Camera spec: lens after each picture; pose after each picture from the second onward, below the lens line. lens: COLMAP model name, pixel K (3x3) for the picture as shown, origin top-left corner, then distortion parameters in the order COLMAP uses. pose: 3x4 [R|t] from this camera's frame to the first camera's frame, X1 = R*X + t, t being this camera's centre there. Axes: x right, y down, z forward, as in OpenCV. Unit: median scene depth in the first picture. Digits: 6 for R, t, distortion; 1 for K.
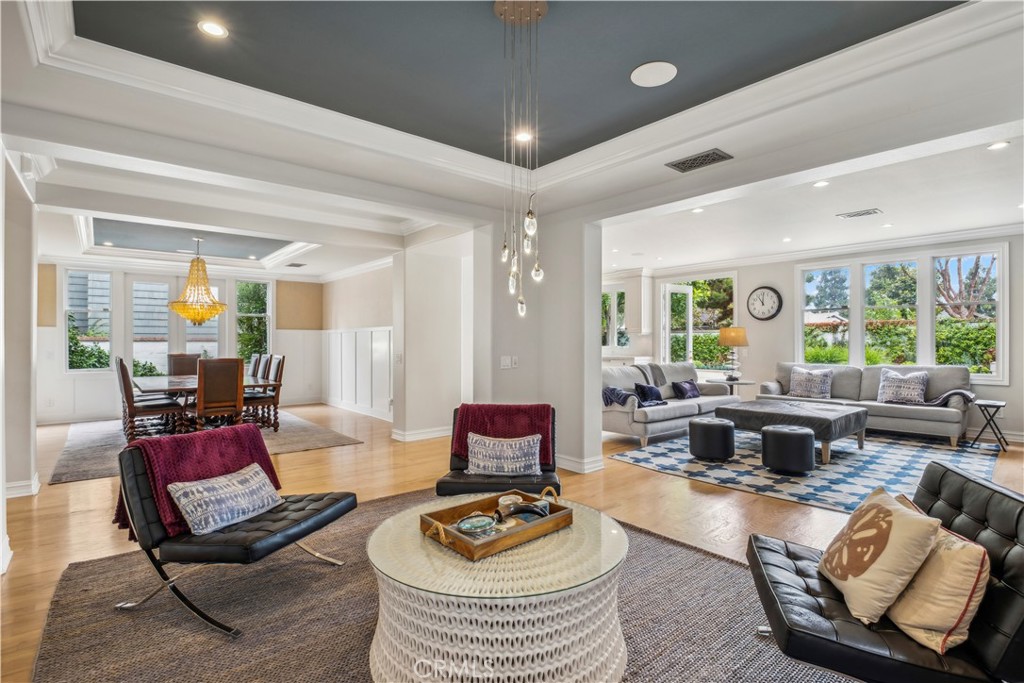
lens RADIAL K [[491.4, 0, 512.0], [0, 491.4, 341.5], [0, 0, 1]] dist [-0.025933, -0.000795]
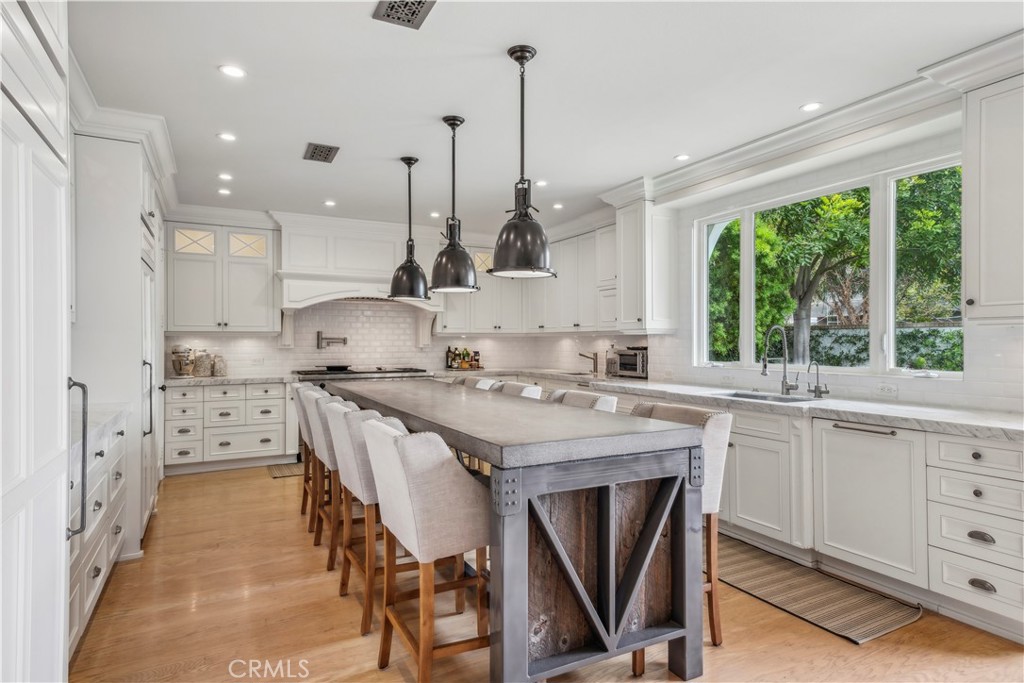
lens RADIAL K [[583.3, 0, 512.0], [0, 583.3, 341.5], [0, 0, 1]] dist [0.062659, -0.000127]
pose [[0.975694, -0.001161, -0.219133, 0.112737], [0.001617, 0.999997, 0.001900, -0.011712], [0.219130, -0.002208, 0.975693, 0.953869]]
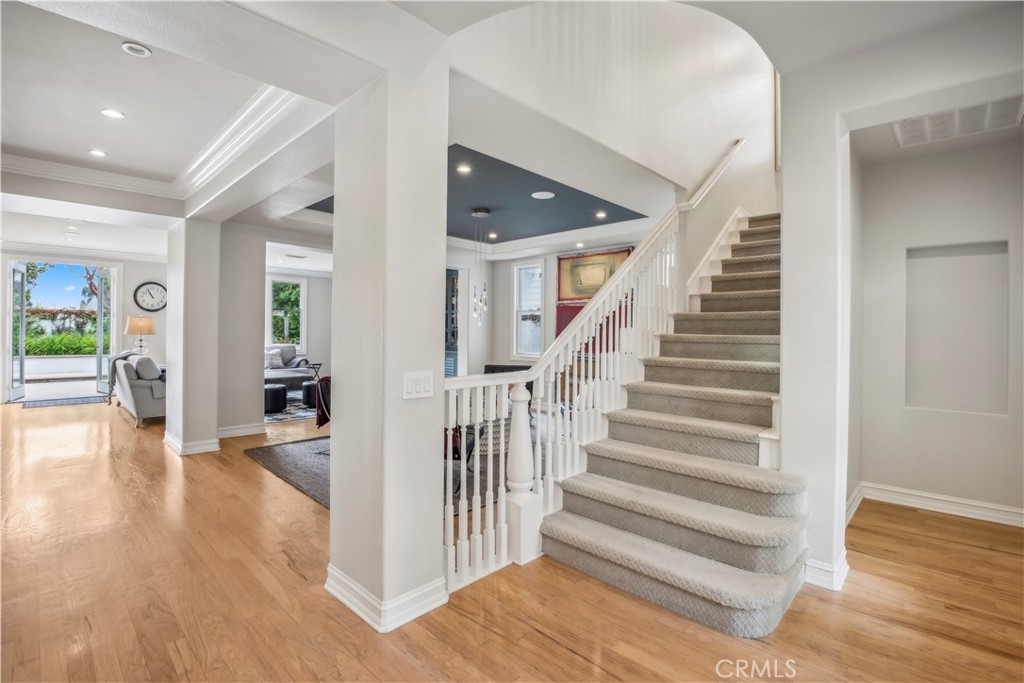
lens RADIAL K [[475.8, 0, 514.8], [0, 475.8, 337.0], [0, 0, 1]] dist [-0.030593, -0.000824]
pose [[-0.103019, -0.009540, 0.994634, -0.782551], [-0.011029, 0.999903, 0.008448, -0.002510], [-0.994618, -0.010100, -0.103115, 0.311198]]
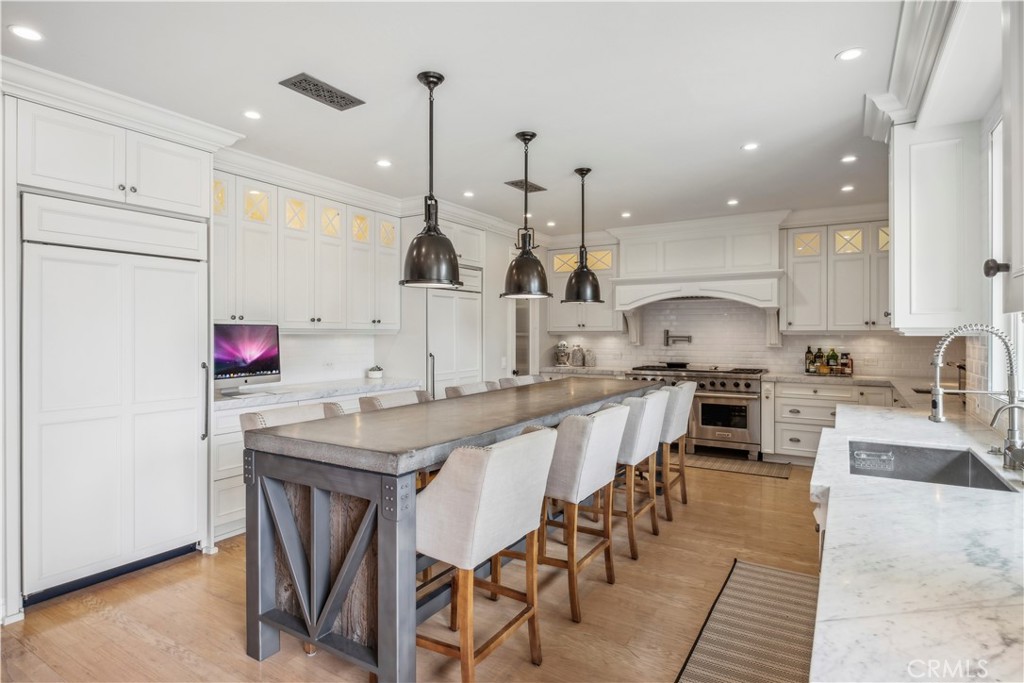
lens RADIAL K [[534.9, 0, 511.4], [0, 534.9, 329.0], [0, 0, 1]] dist [0.014991, 0.000085]
pose [[0.316566, -0.007504, -0.948541, 0.419455], [-0.000308, 0.999968, -0.008014, -0.021344], [0.948570, 0.002829, 0.316554, 1.277271]]
